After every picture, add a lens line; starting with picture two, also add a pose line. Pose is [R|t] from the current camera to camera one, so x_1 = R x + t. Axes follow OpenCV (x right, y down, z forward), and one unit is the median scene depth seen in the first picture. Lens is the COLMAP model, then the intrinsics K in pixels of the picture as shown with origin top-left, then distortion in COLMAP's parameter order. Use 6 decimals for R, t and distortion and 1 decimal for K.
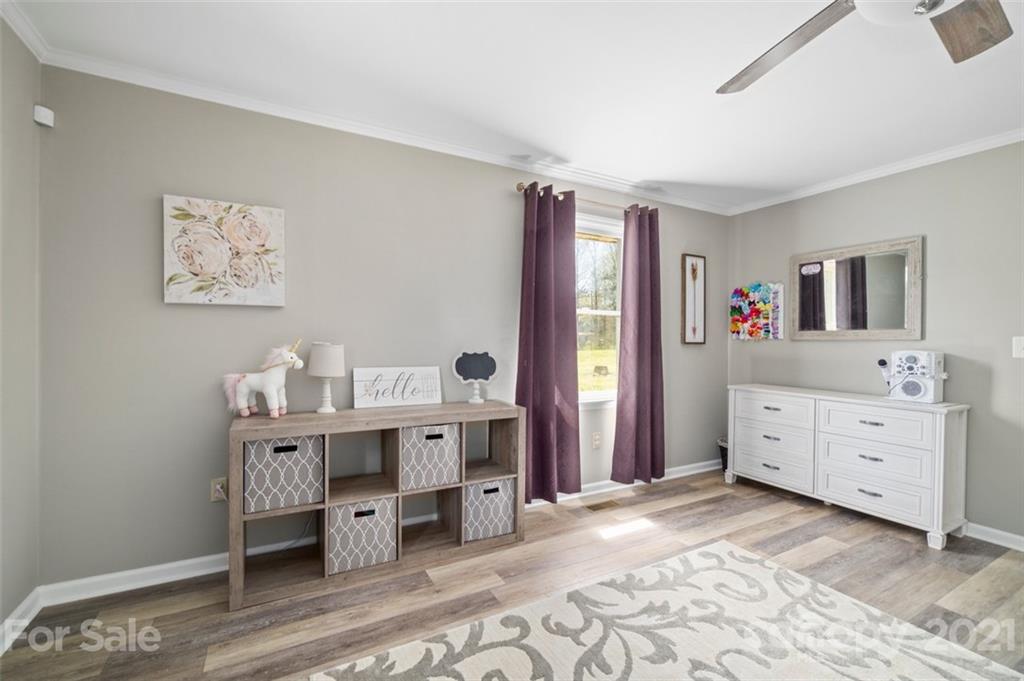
lens RADIAL K [[438.8, 0, 506.4], [0, 438.8, 343.0], [0, 0, 1]] dist [-0.003407, 0.000312]
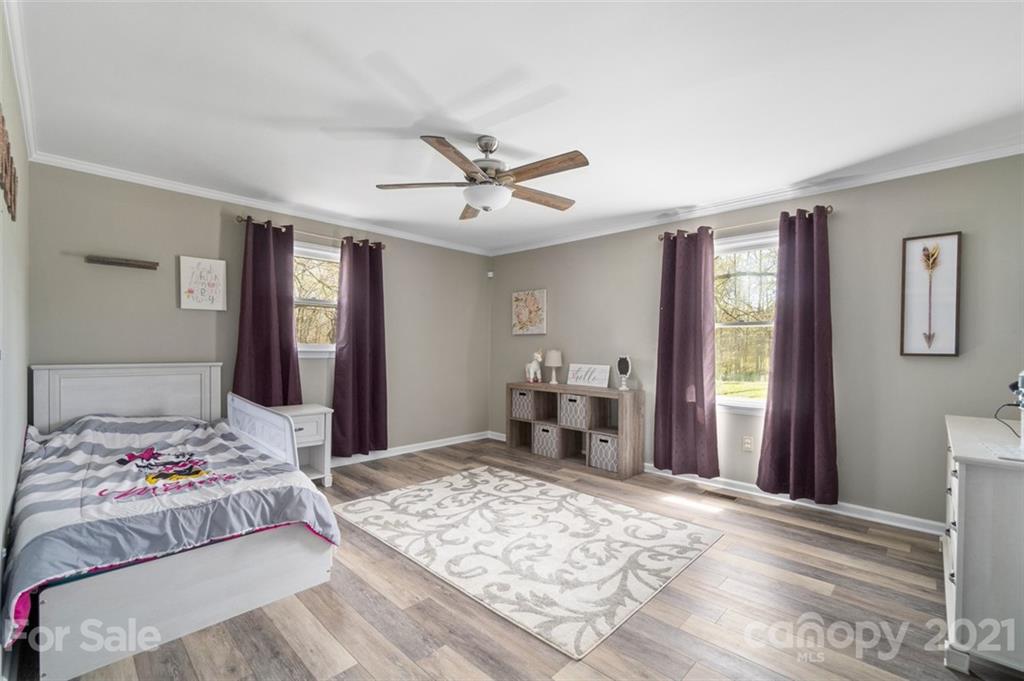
lens RADIAL K [[438.8, 0, 505.6], [0, 438.8, 345.6], [0, 0, 1]] dist [-0.003407, 0.000312]
pose [[0.294596, -0.006397, -0.955601, 1.324102], [-0.012501, 0.999866, -0.010547, 0.001769], [0.955540, 0.015053, 0.294476, 0.149054]]
